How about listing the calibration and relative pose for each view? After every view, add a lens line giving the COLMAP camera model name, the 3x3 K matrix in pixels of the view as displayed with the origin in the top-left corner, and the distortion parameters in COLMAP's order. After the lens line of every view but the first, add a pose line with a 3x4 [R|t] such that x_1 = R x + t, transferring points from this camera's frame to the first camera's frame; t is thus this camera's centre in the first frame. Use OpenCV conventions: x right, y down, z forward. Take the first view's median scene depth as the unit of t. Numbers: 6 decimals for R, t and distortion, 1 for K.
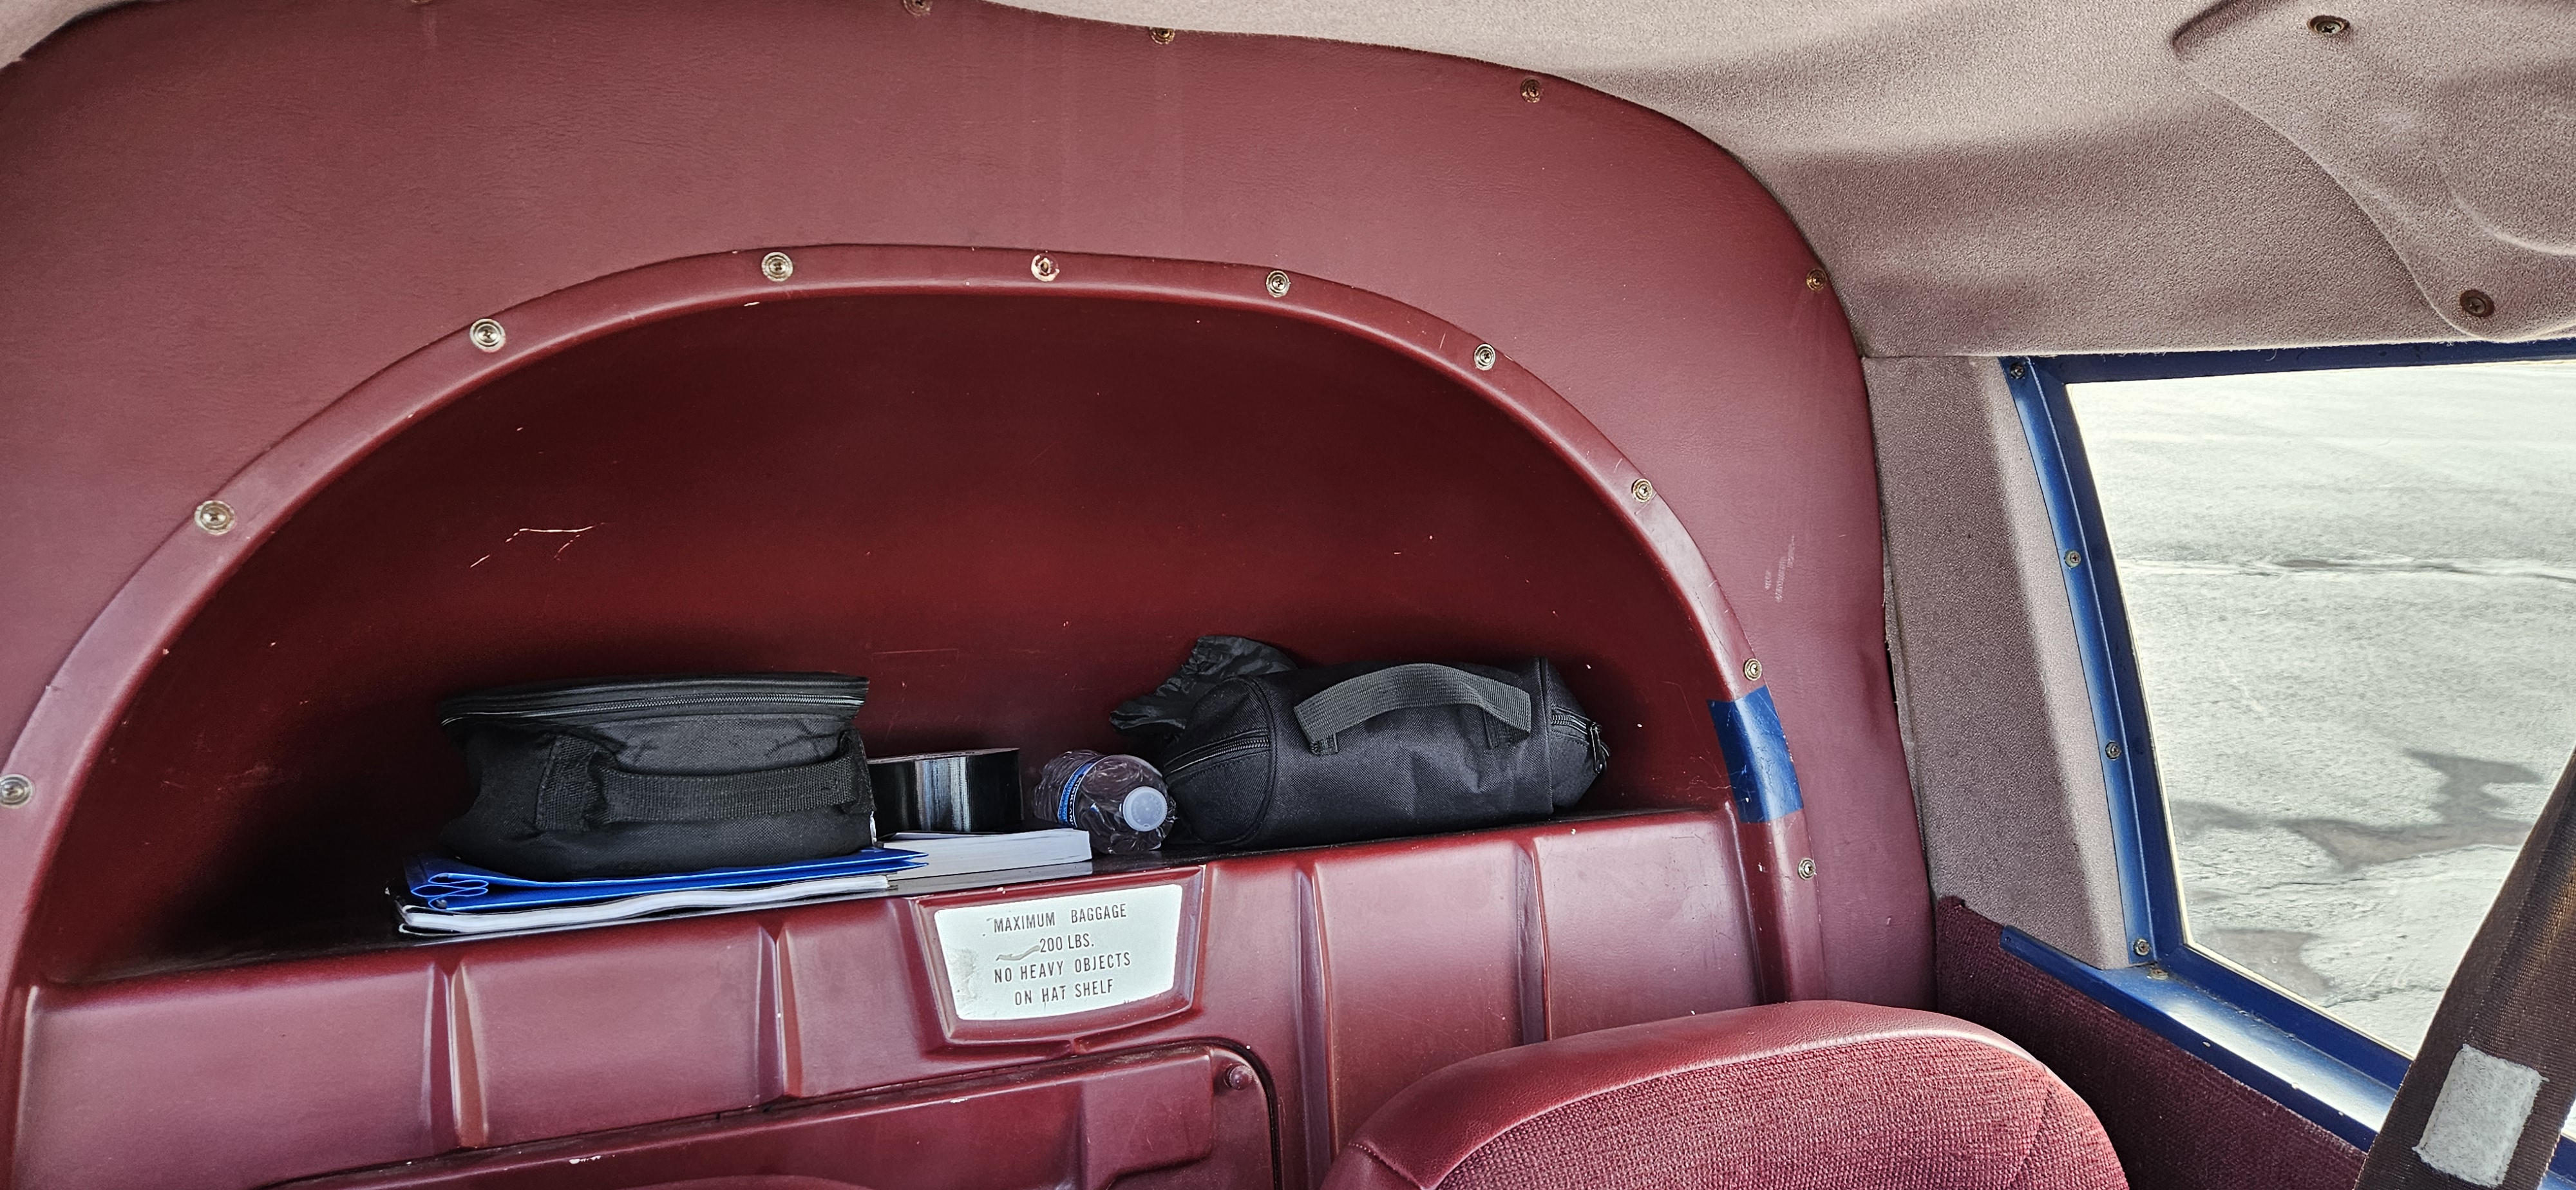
lens RADIAL K [[1744.3, 0, 1292.0], [0, 1744.3, 601.1], [0, 0, 1]] dist [0.085034, -0.086697]
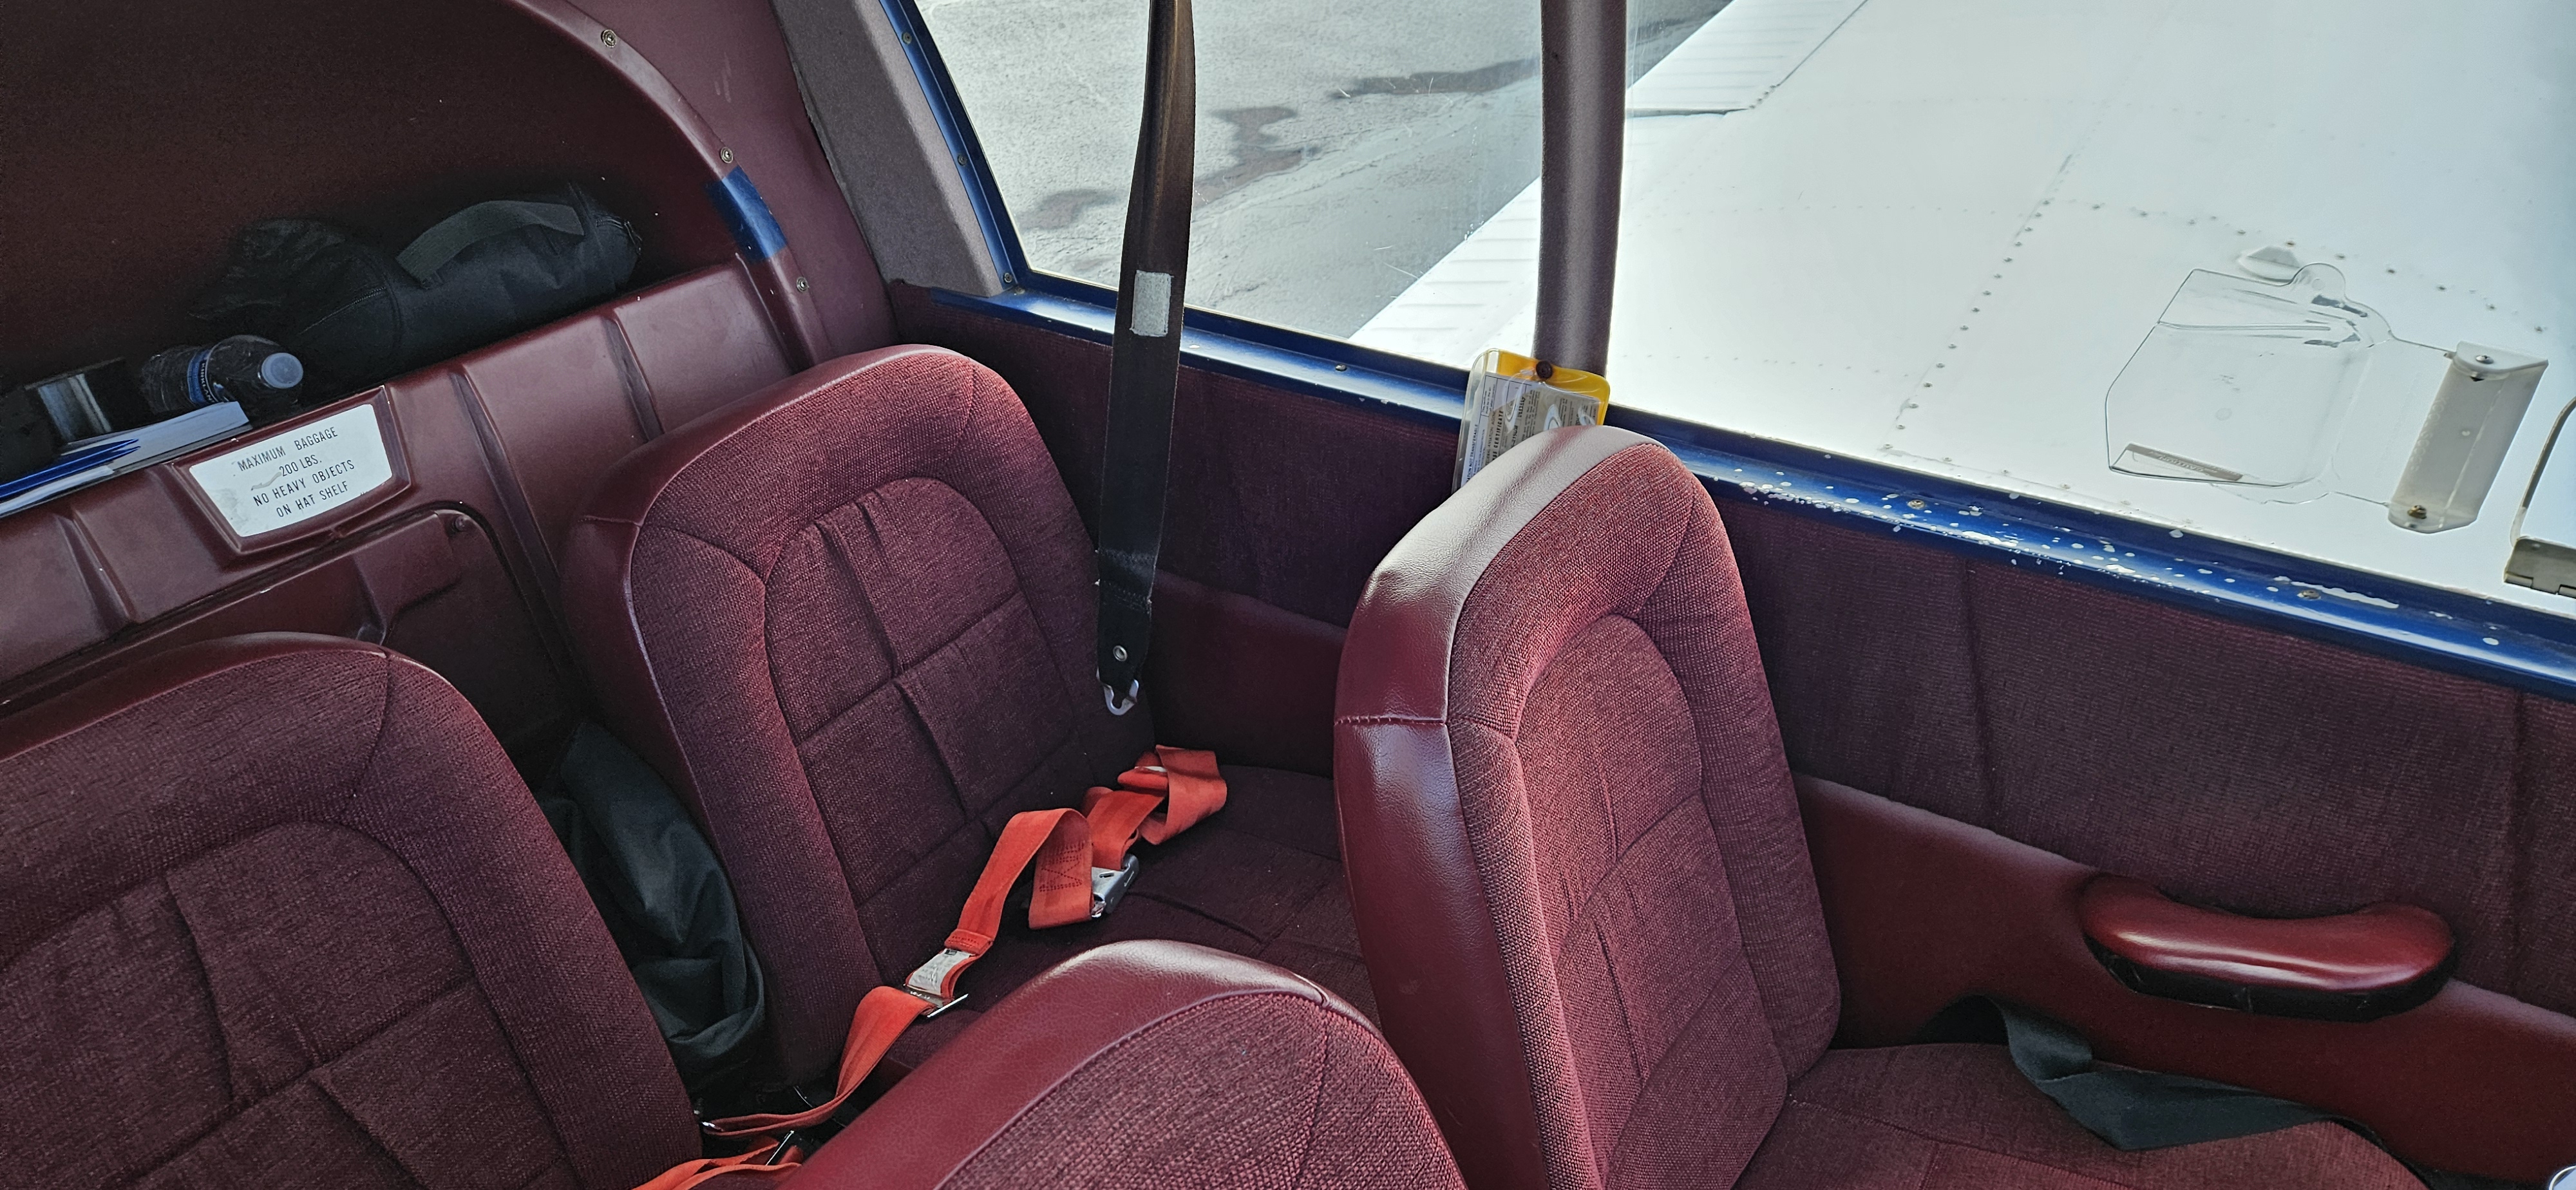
lens RADIAL K [[1744.3, 0, 1292.0], [0, 1744.3, 601.1], [0, 0, 1]] dist [0.085034, -0.086697]
pose [[0.811309, -0.336146, 0.478313, -0.176749], [0.182831, 0.923013, 0.338554, -0.028879], [-0.555293, -0.187222, 0.810307, -0.496812]]
